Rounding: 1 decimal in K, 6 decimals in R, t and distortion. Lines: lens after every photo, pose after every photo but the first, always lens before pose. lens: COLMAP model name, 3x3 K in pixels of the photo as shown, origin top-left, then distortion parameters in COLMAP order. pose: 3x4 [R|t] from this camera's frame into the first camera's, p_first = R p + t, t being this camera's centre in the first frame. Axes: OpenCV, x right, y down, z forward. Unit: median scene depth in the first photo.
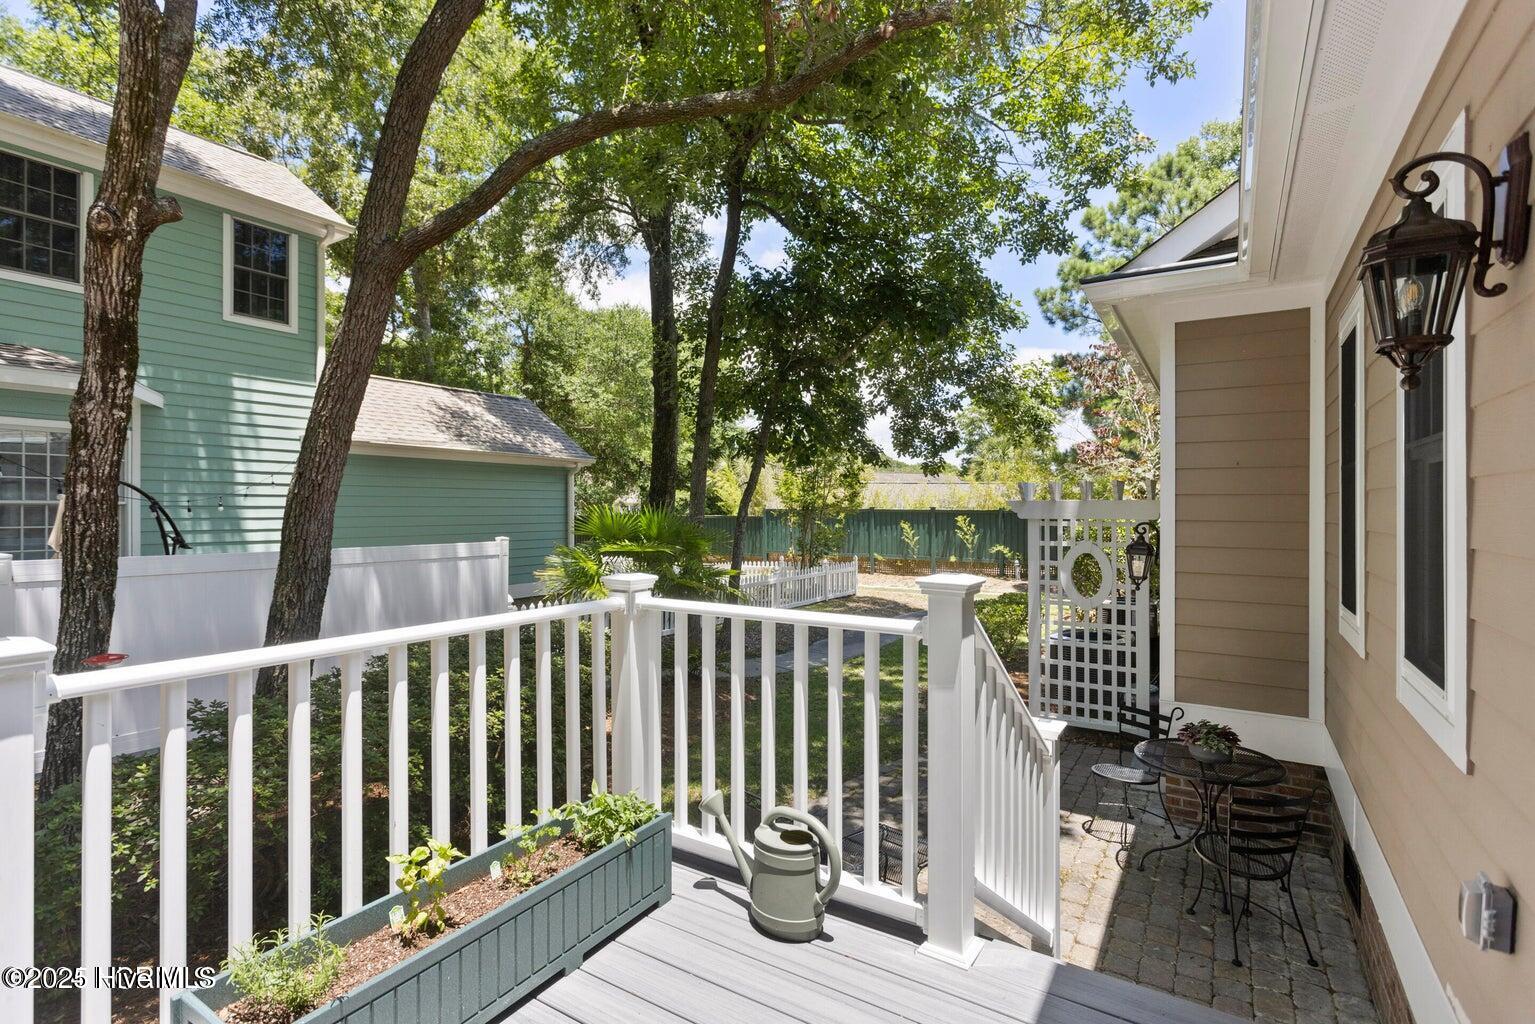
lens RADIAL K [[720.0, 0, 767.9], [0, 720.0, 509.4], [0, 0, 1]] dist [0.001562, -0.000010]
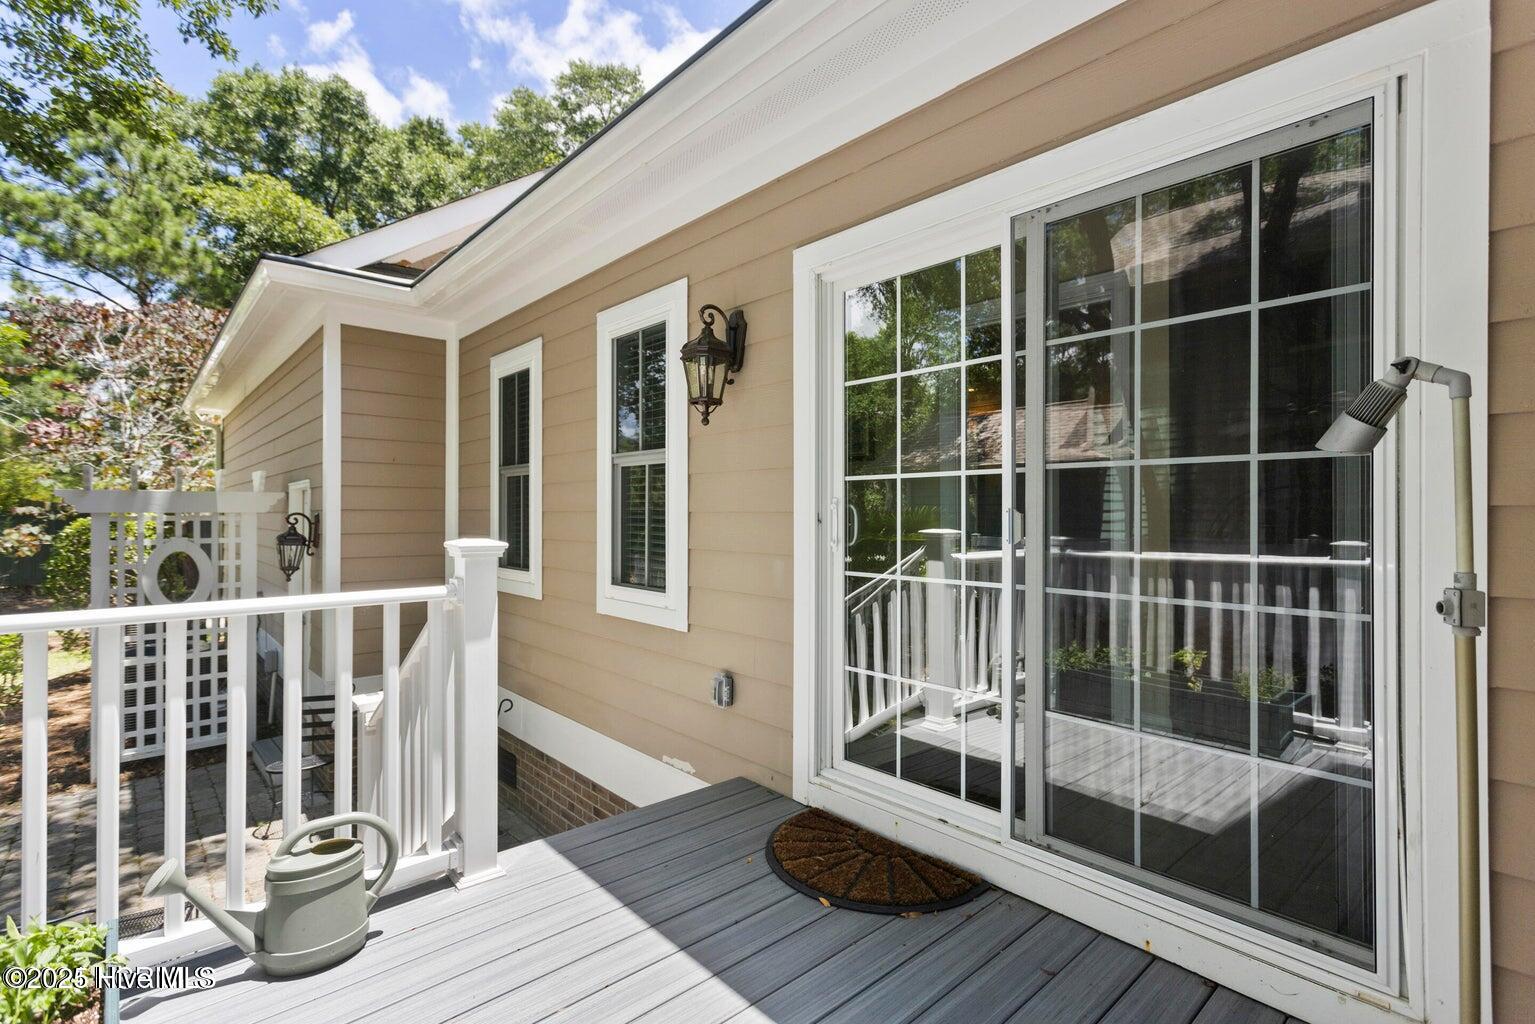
lens RADIAL K [[720.0, 0, 765.3], [0, 720.0, 516.5], [0, 0, 1]] dist [0.001562, -0.000010]
pose [[0.270832, -0.011464, 0.962558, -0.412388], [0.005549, 0.999931, 0.010348, 0.026108], [-0.962611, 0.002539, 0.270877, 0.154935]]
